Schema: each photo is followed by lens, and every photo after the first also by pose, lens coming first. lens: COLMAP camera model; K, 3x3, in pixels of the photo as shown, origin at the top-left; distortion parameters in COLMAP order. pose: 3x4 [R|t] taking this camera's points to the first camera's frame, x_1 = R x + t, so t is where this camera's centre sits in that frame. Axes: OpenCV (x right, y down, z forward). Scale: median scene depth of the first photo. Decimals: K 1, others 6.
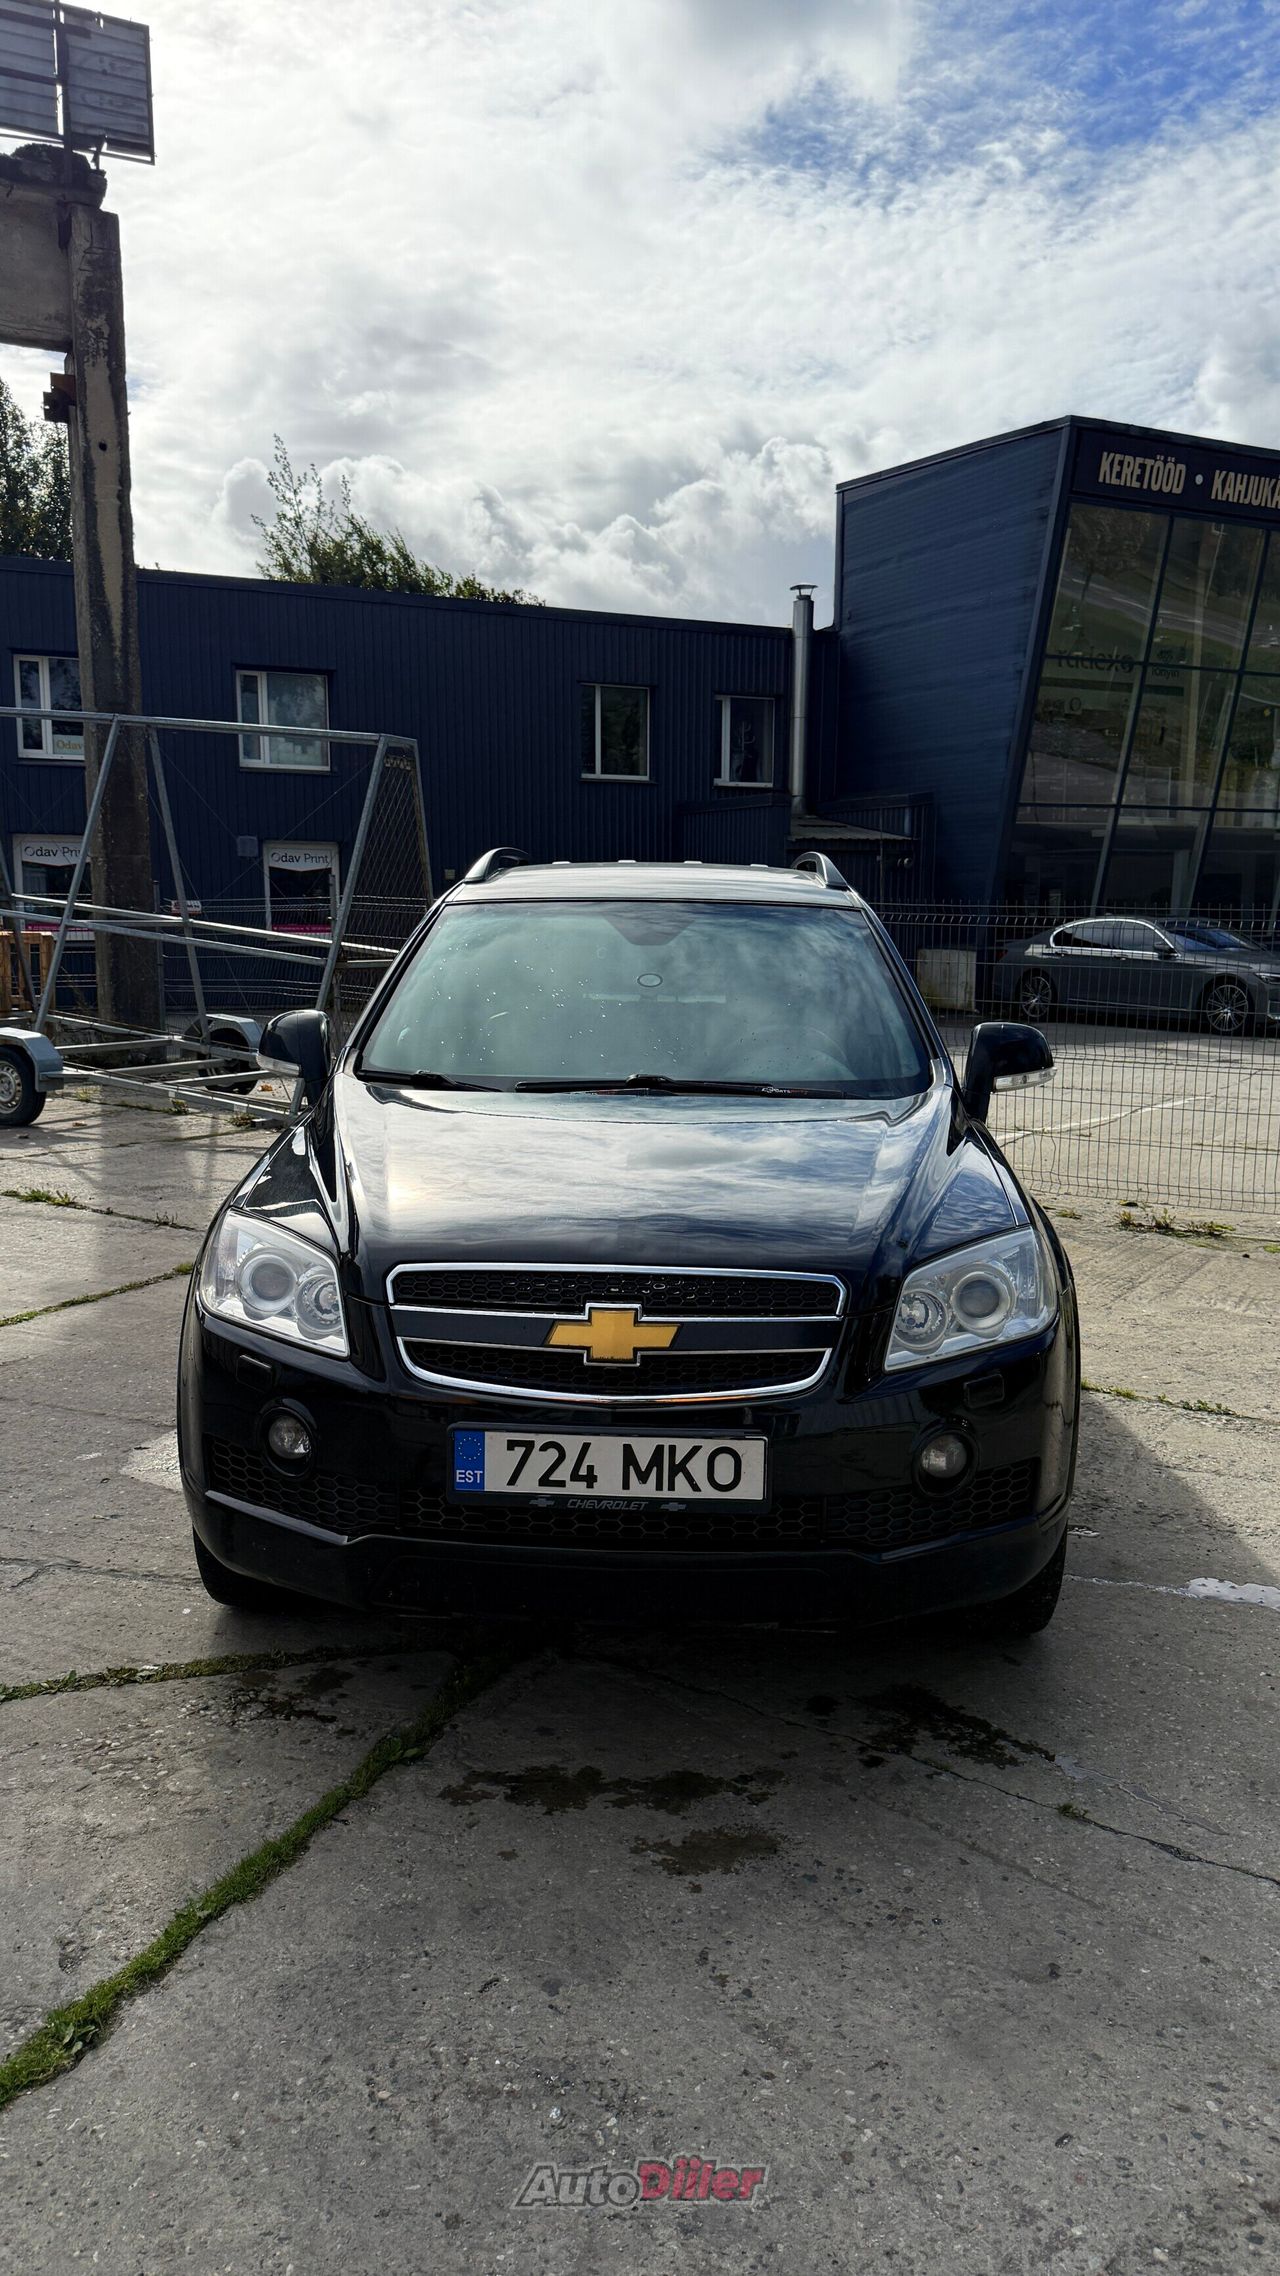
lens RADIAL K [[1702.5, 0, 585.2], [0, 1702.5, 1130.5], [0, 0, 1]] dist [0.043742, -0.036762]
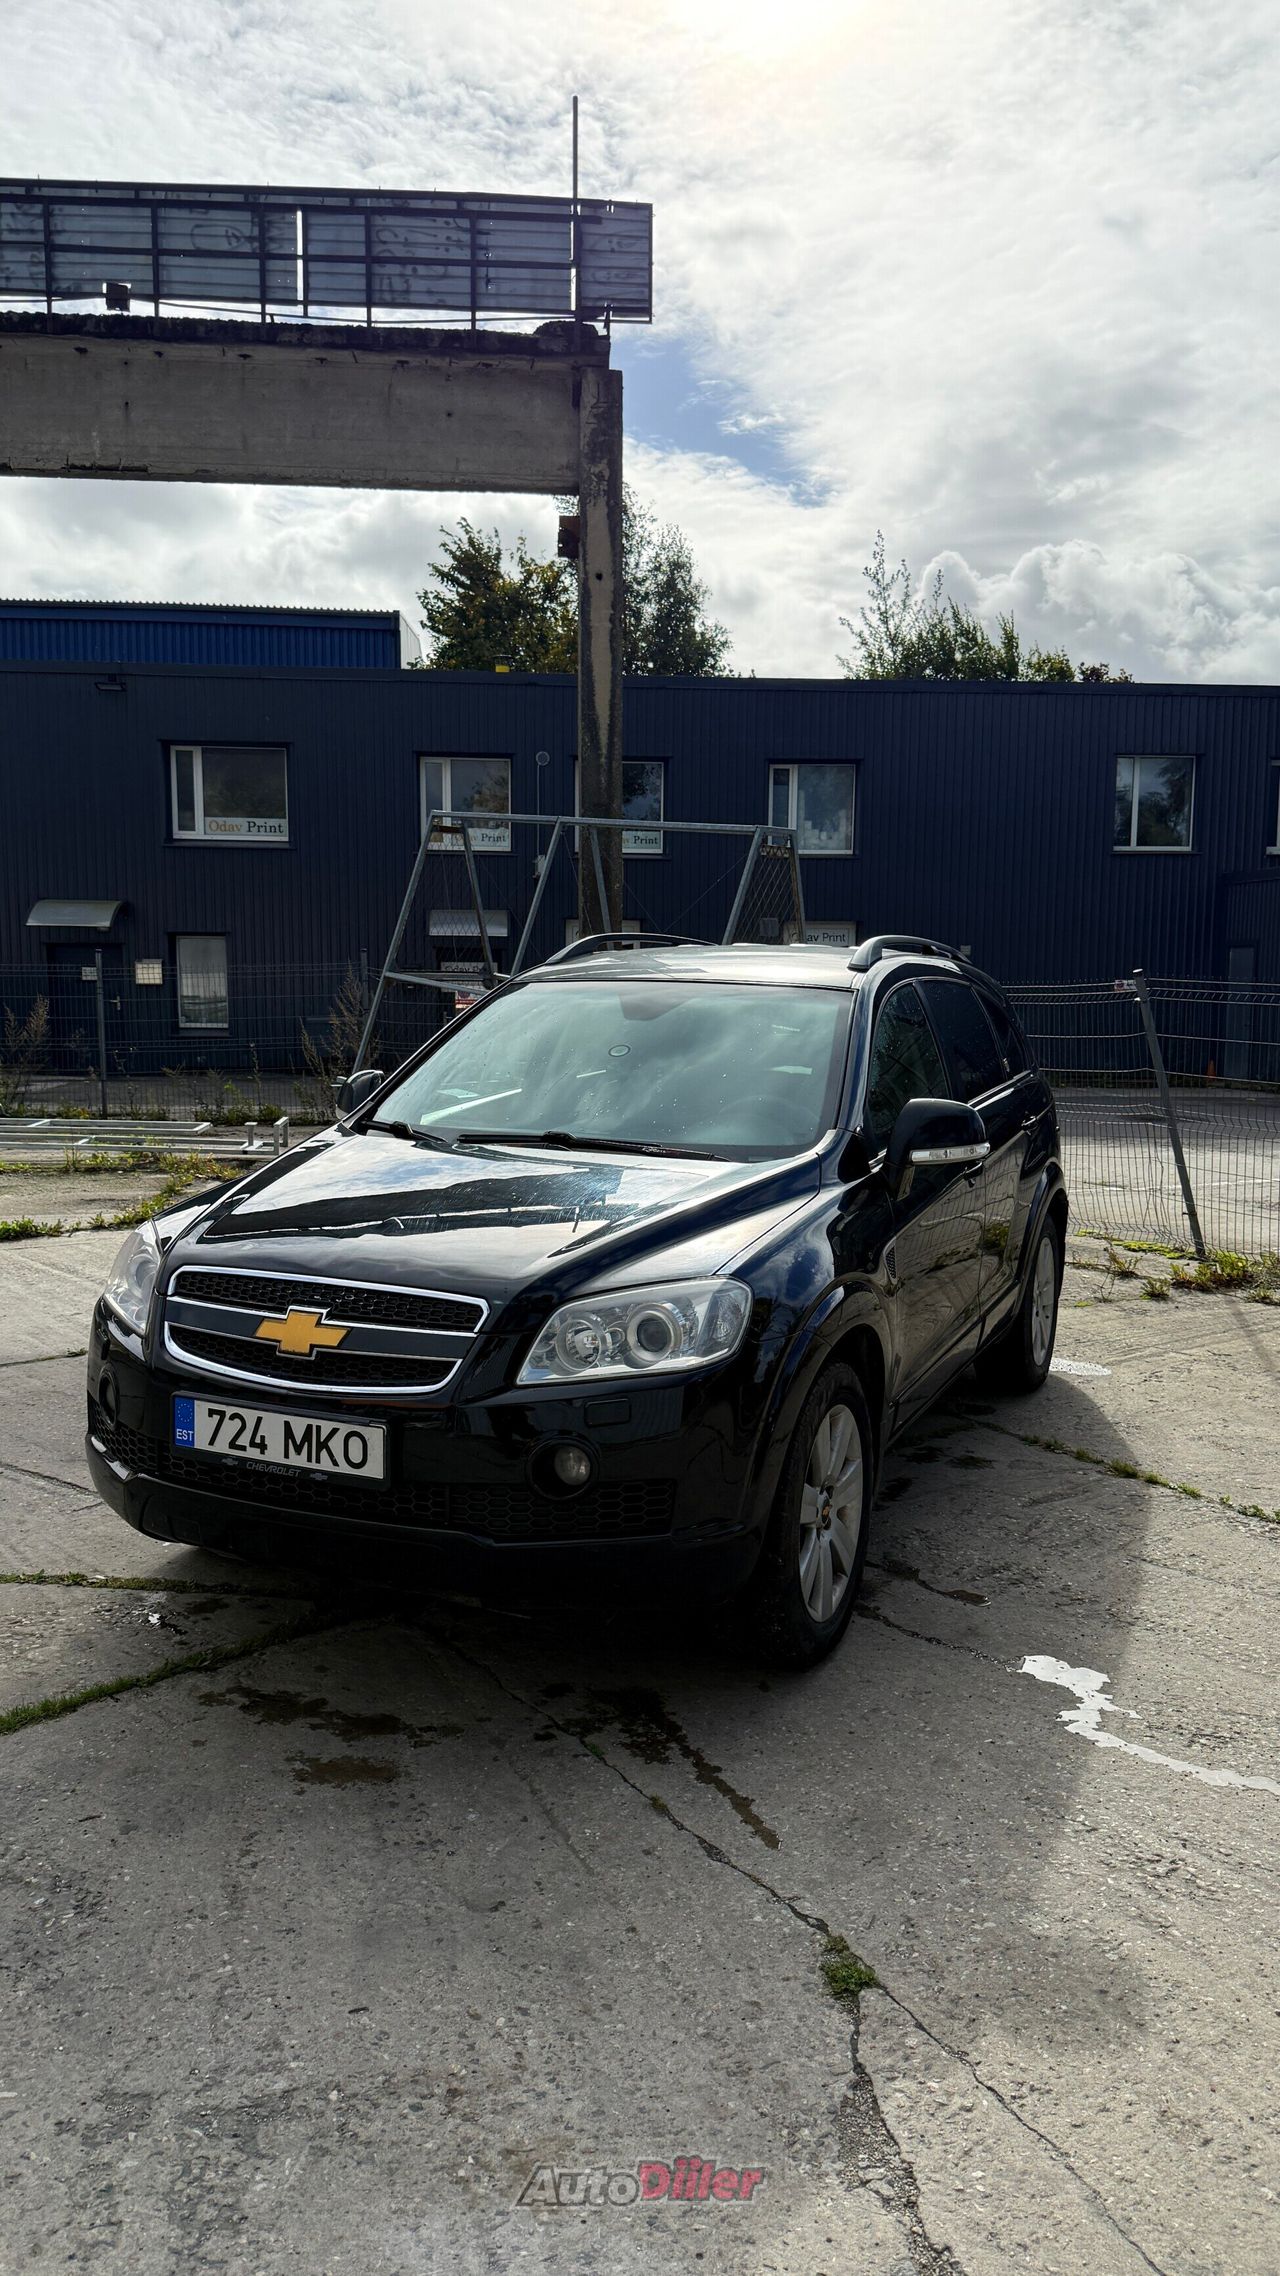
lens RADIAL K [[1702.5, 0, 637.5], [0, 1702.5, 1132.3], [0, 0, 1]] dist [0.043742, -0.036762]
pose [[0.927668, 0.046475, -0.370502, 0.180794], [-0.062202, 0.997594, -0.030607, -0.000448], [0.368188, 0.051439, 0.928327, -0.015607]]
